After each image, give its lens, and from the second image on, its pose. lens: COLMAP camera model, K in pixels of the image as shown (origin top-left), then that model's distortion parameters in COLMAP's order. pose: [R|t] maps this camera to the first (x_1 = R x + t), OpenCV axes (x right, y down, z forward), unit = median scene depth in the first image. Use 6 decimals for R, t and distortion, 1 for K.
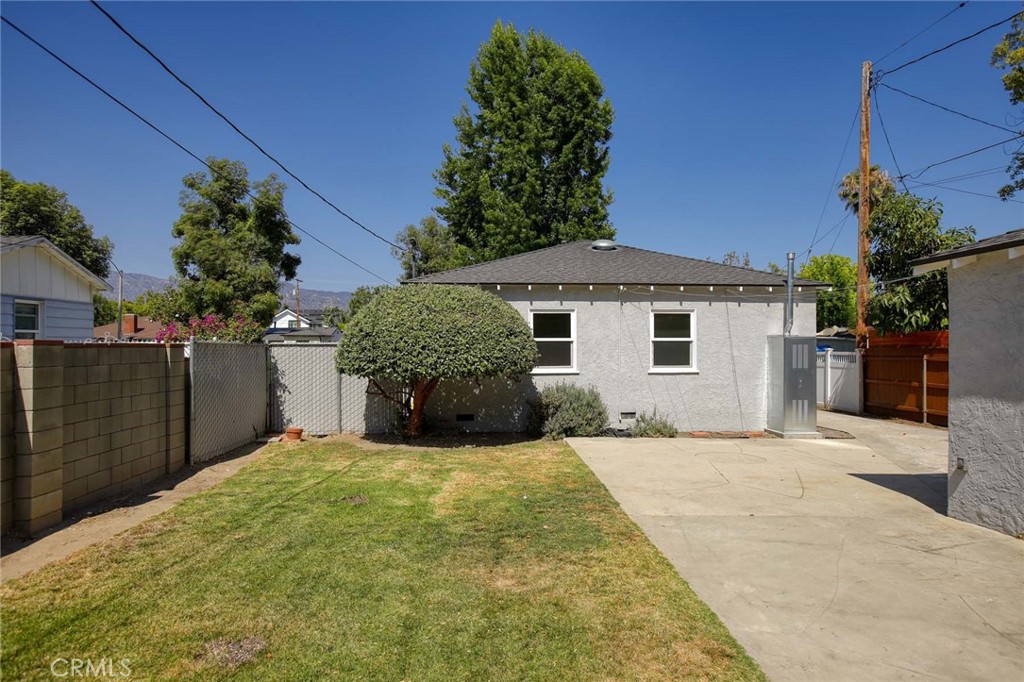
lens RADIAL K [[586.4, 0, 518.0], [0, 586.4, 345.8], [0, 0, 1]] dist [-0.002514, 0.000061]
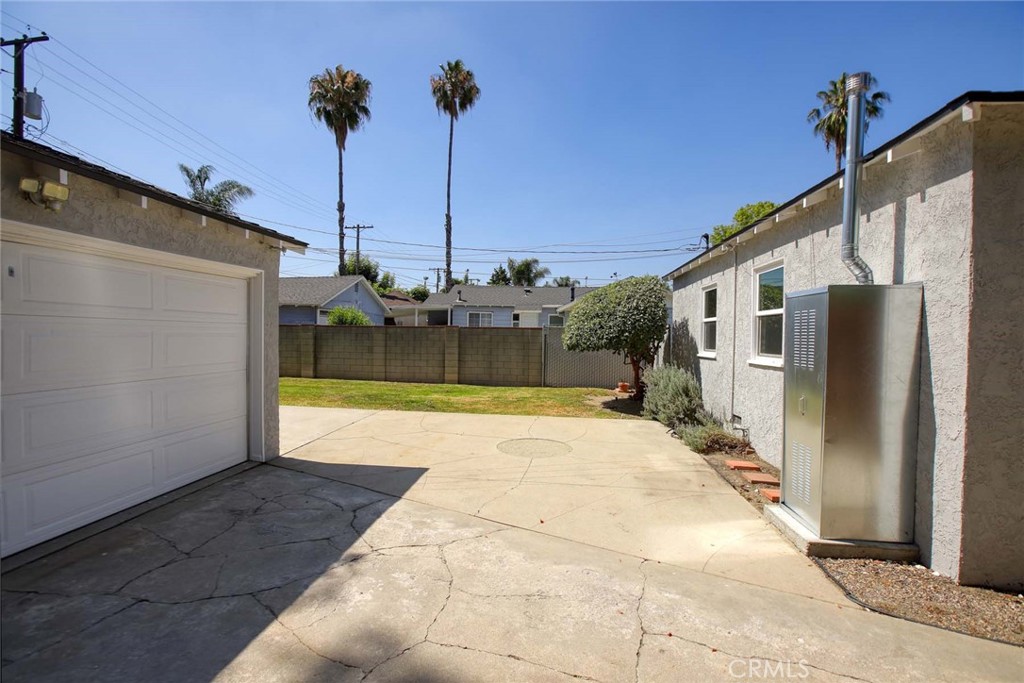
lens RADIAL K [[475.3, 0, 511.7], [0, 475.3, 345.5], [0, 0, 1]] dist [-0.061309, 0.021904]
pose [[-0.165083, 0.018387, -0.986108, 0.616626], [-0.014398, 0.999675, 0.021050, 0.013625], [0.986175, 0.017673, -0.164765, 0.627885]]
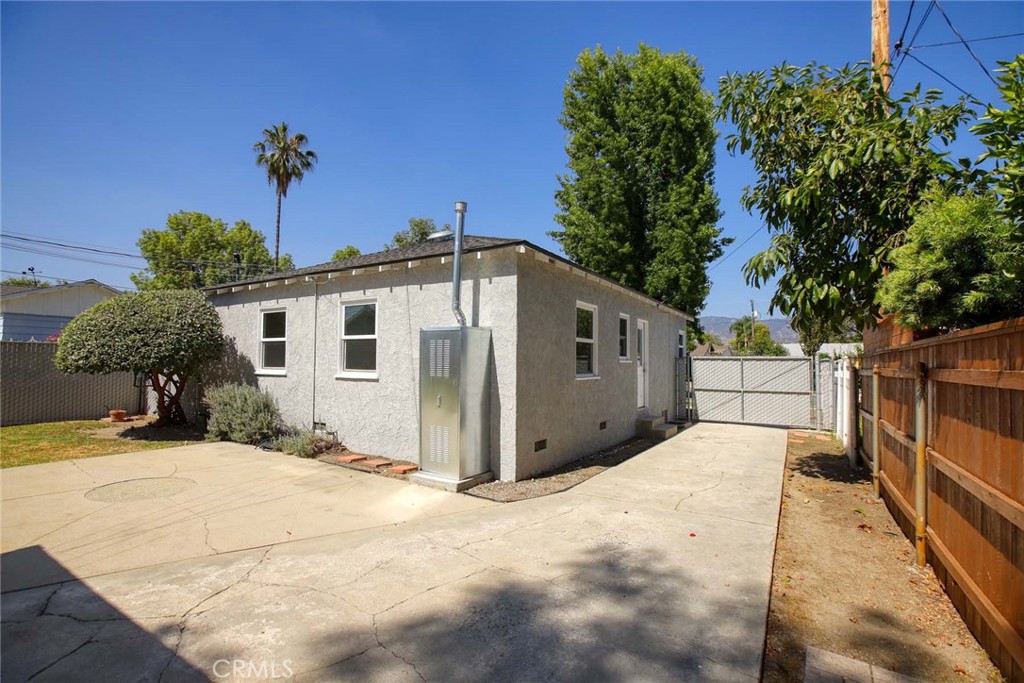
lens RADIAL K [[475.3, 0, 511.7], [0, 475.3, 345.5], [0, 0, 1]] dist [-0.061309, 0.021904]
pose [[0.819666, -0.008360, -0.572780, 0.622317], [-0.009677, 0.999549, -0.028437, 0.012983], [0.572759, 0.028852, 0.819216, 0.456695]]
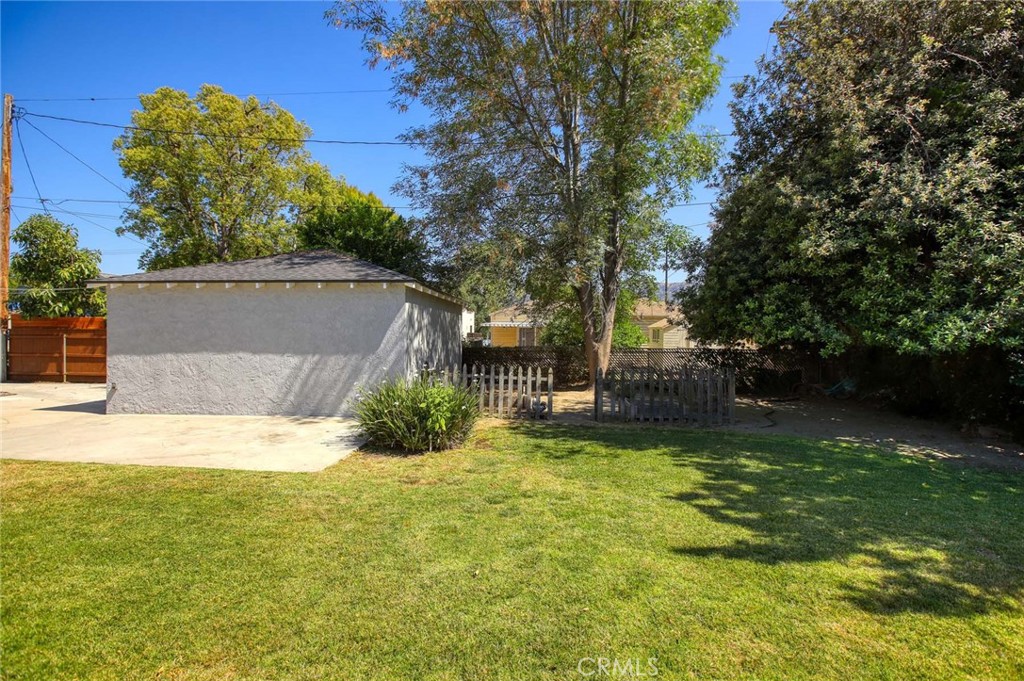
lens RADIAL K [[467.2, 0, 497.6], [0, 467.2, 341.6], [0, 0, 1]] dist [-0.058039, 0.019172]
pose [[0.155952, -0.008783, 0.987726, -0.220820], [-0.016514, 0.999798, 0.011498, 0.003903], [-0.987627, -0.018105, 0.155775, -0.209167]]
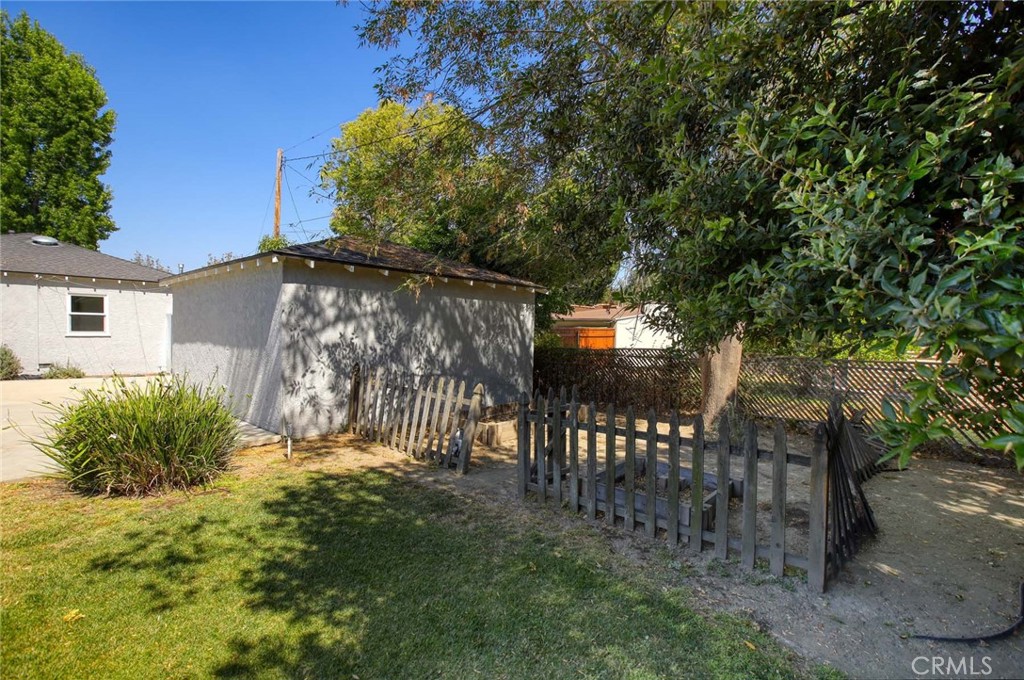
lens RADIAL K [[475.3, 0, 511.7], [0, 475.3, 344.0], [0, 0, 1]] dist [-0.061309, 0.021904]
pose [[0.709494, -0.003554, 0.704703, 0.160071], [-0.023897, 0.999291, 0.029100, 0.004498], [-0.704306, -0.037487, 0.708906, -0.448093]]
